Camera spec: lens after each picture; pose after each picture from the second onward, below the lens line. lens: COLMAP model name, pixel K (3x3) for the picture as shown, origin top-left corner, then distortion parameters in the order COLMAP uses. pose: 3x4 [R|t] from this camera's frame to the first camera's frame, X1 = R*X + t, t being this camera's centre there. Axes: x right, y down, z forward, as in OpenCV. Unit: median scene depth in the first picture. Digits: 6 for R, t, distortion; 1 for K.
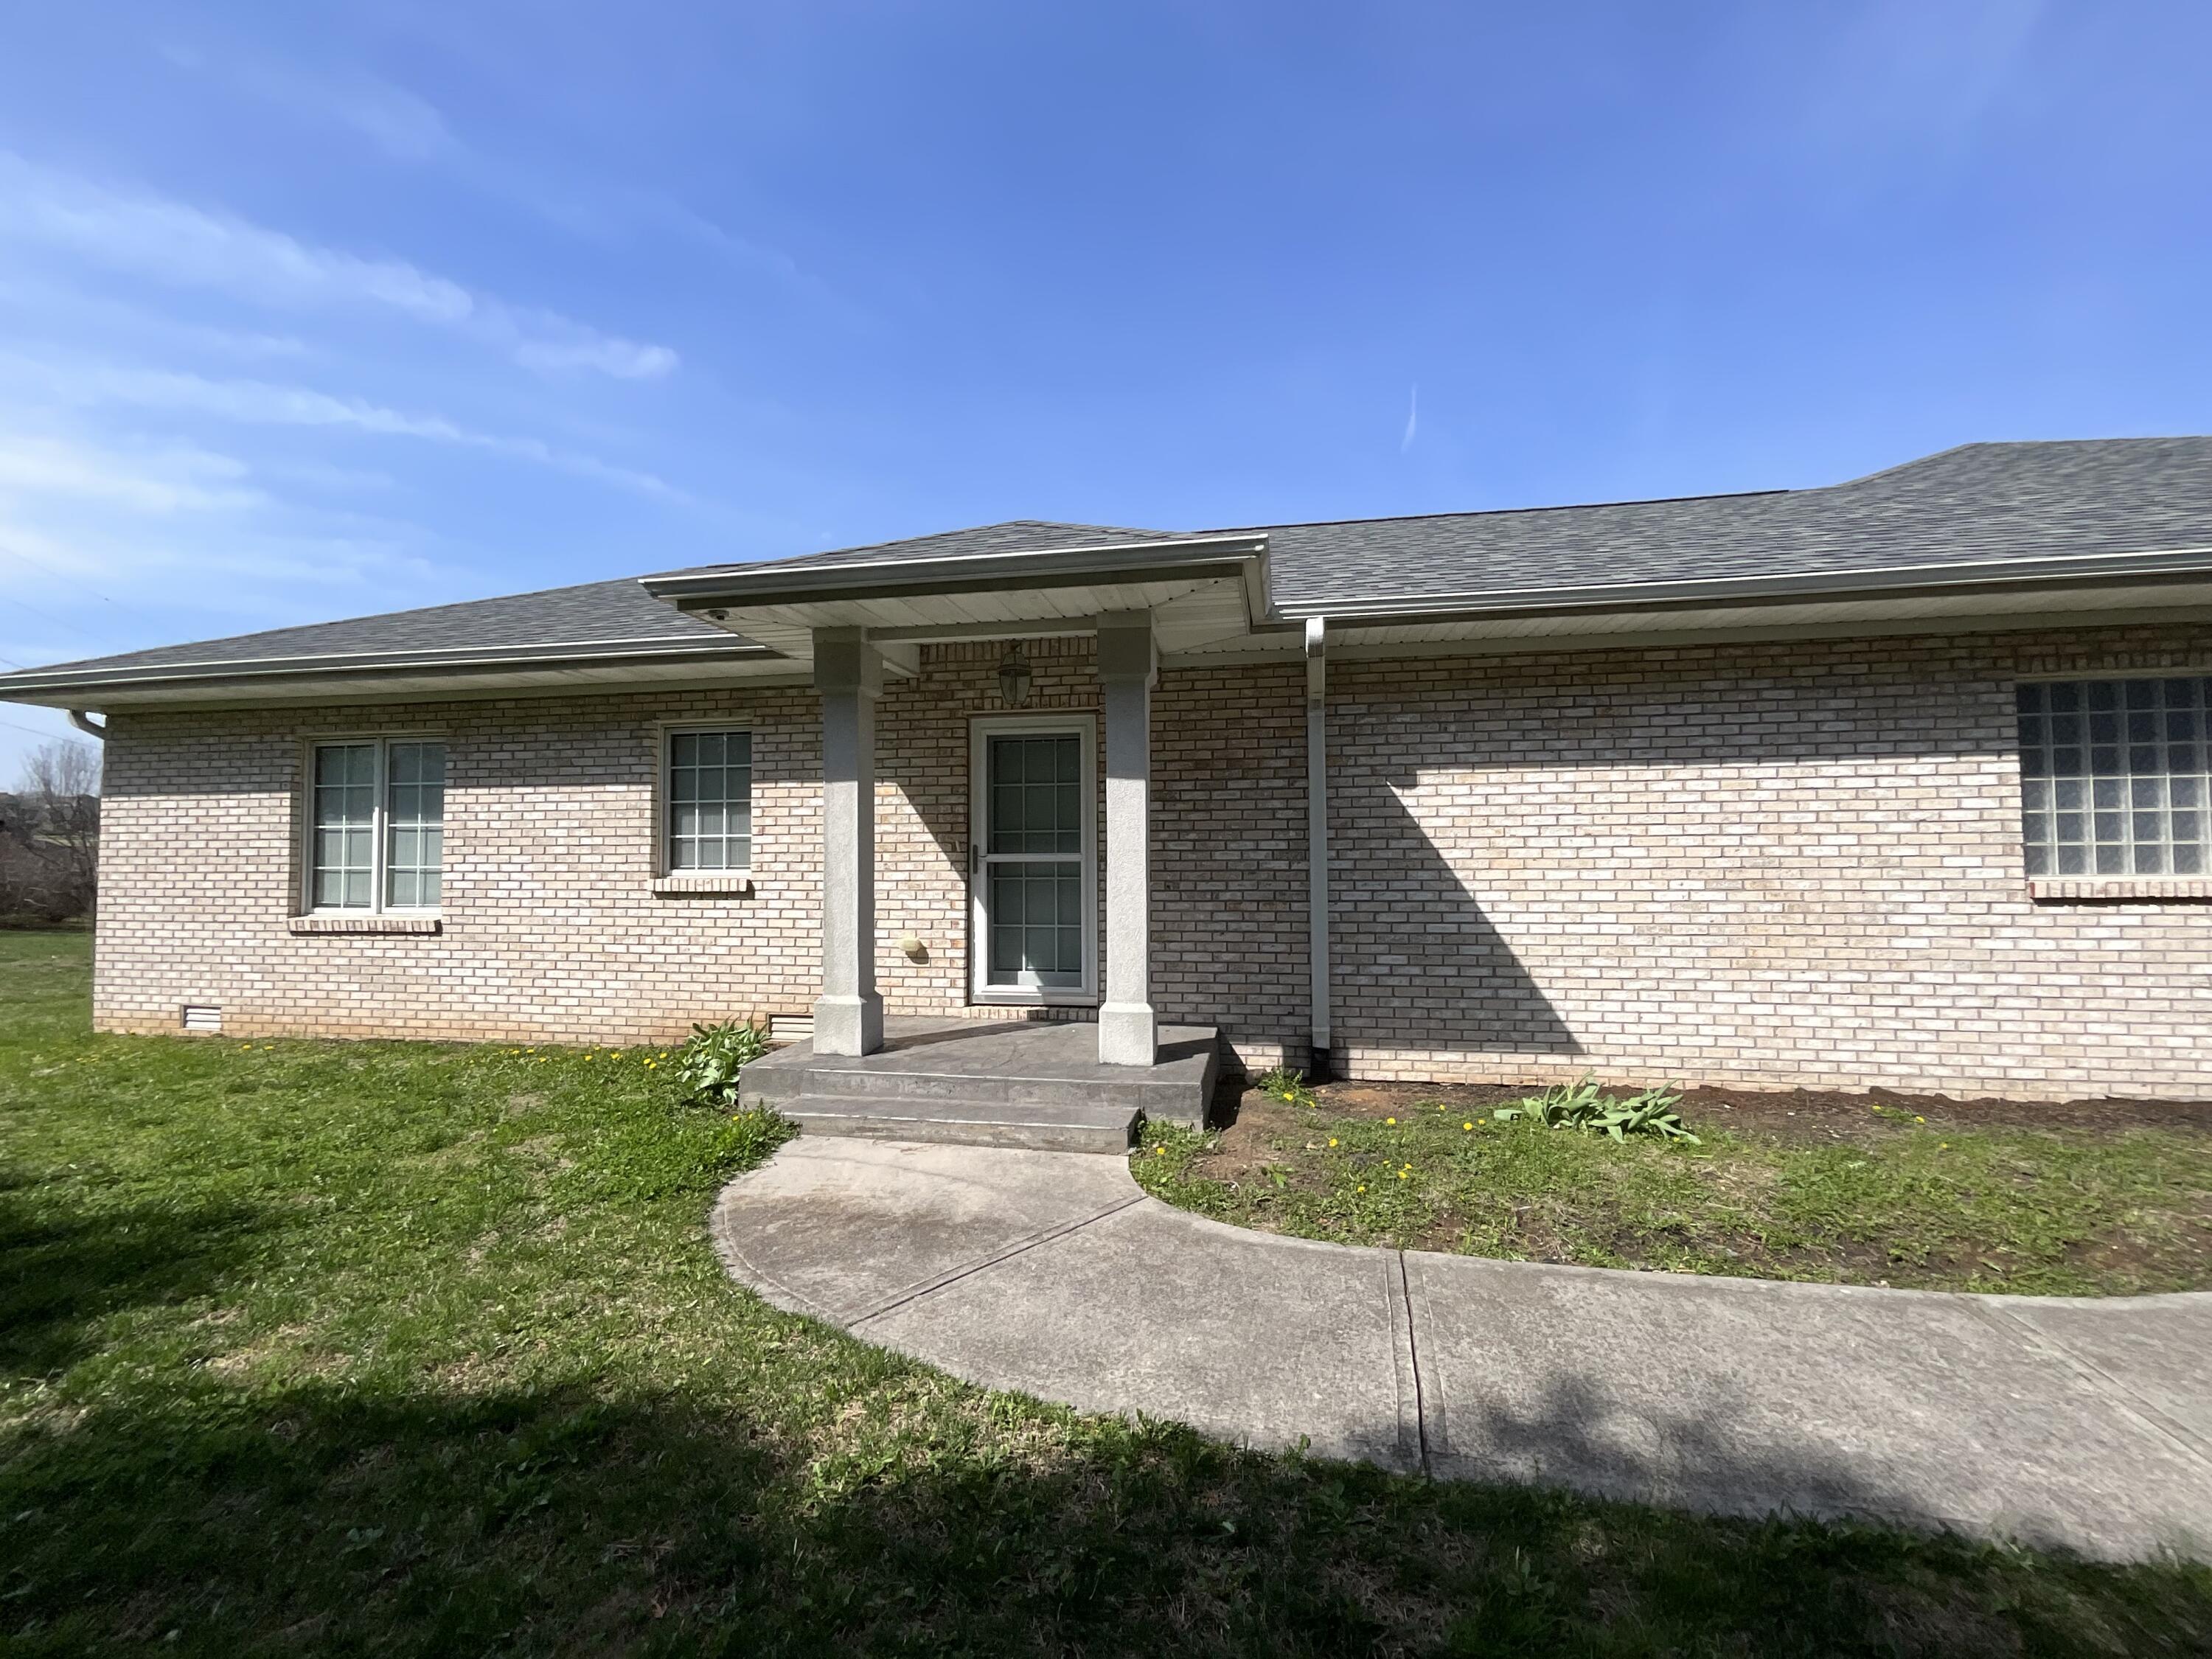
lens RADIAL K [[945.8, 0, 1111.0], [0, 945.8, 848.4], [0, 0, 1]] dist [0.006889, -0.000076]
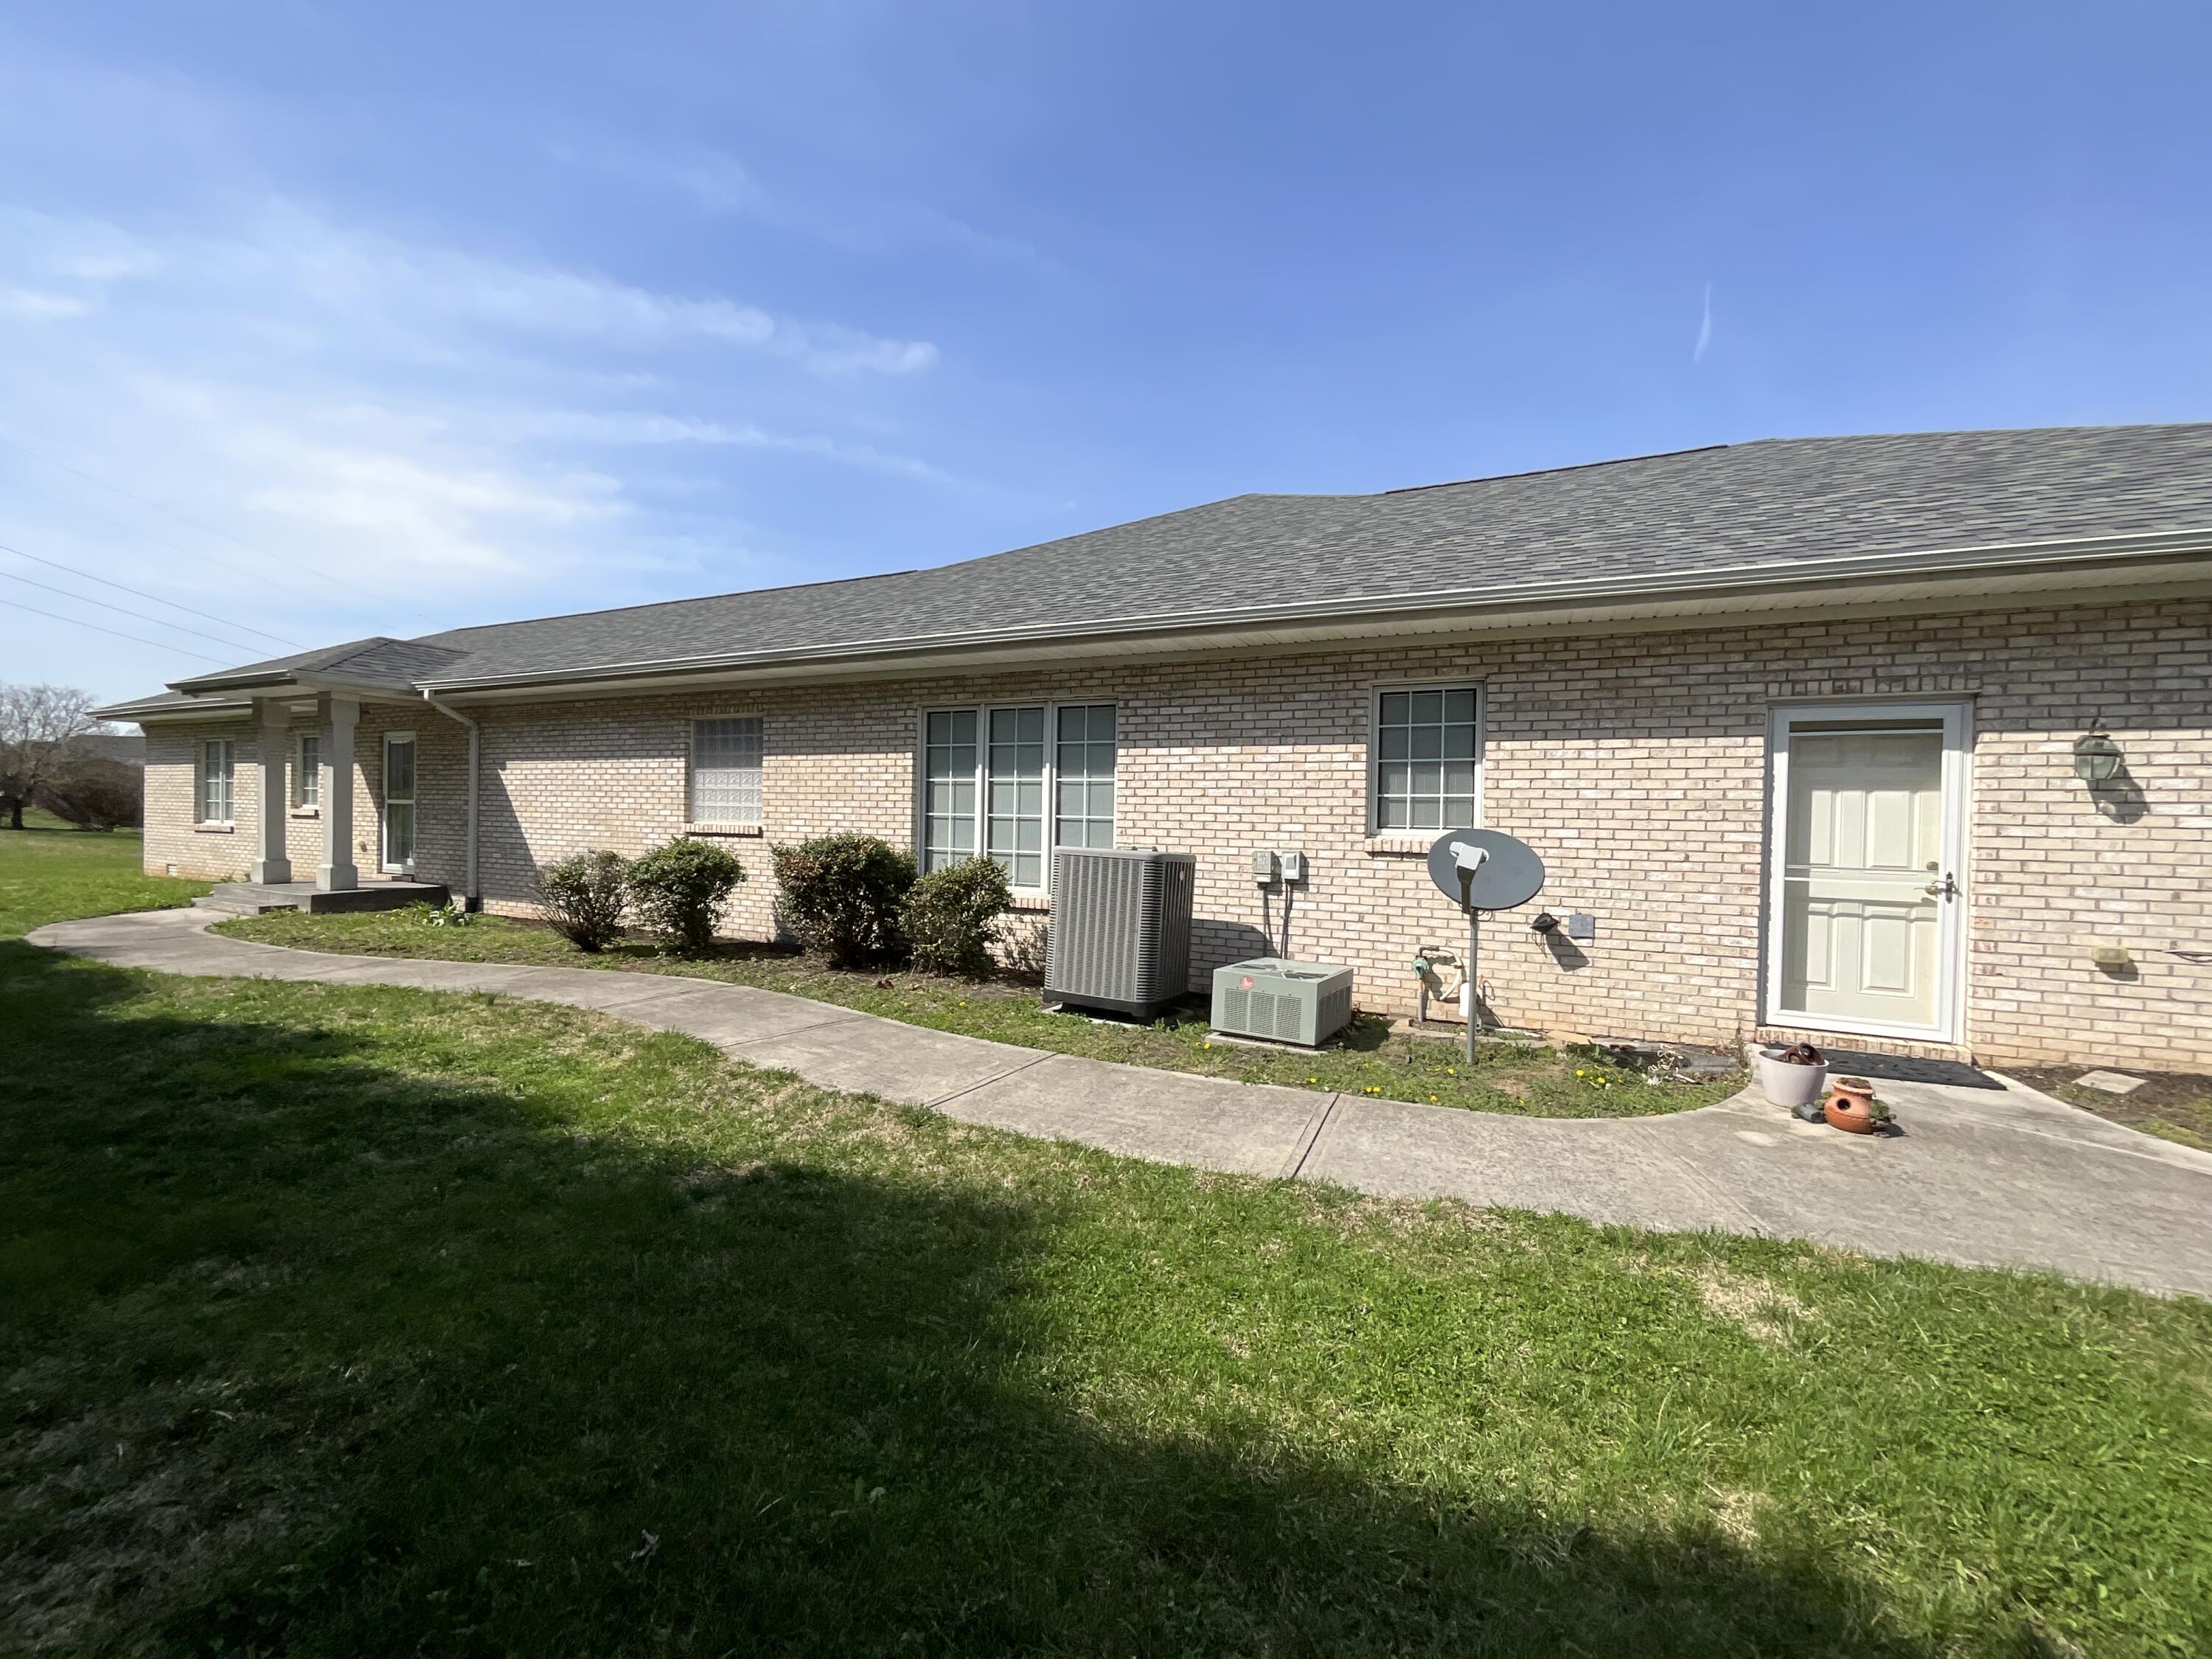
lens RADIAL K [[945.8, 0, 1111.0], [0, 945.8, 848.4], [0, 0, 1]] dist [0.006889, -0.000076]
pose [[0.958956, 0.034475, -0.281452, 1.939352], [-0.021626, 0.998583, 0.048633, -0.021702], [0.282729, -0.040550, 0.958342, -0.518431]]
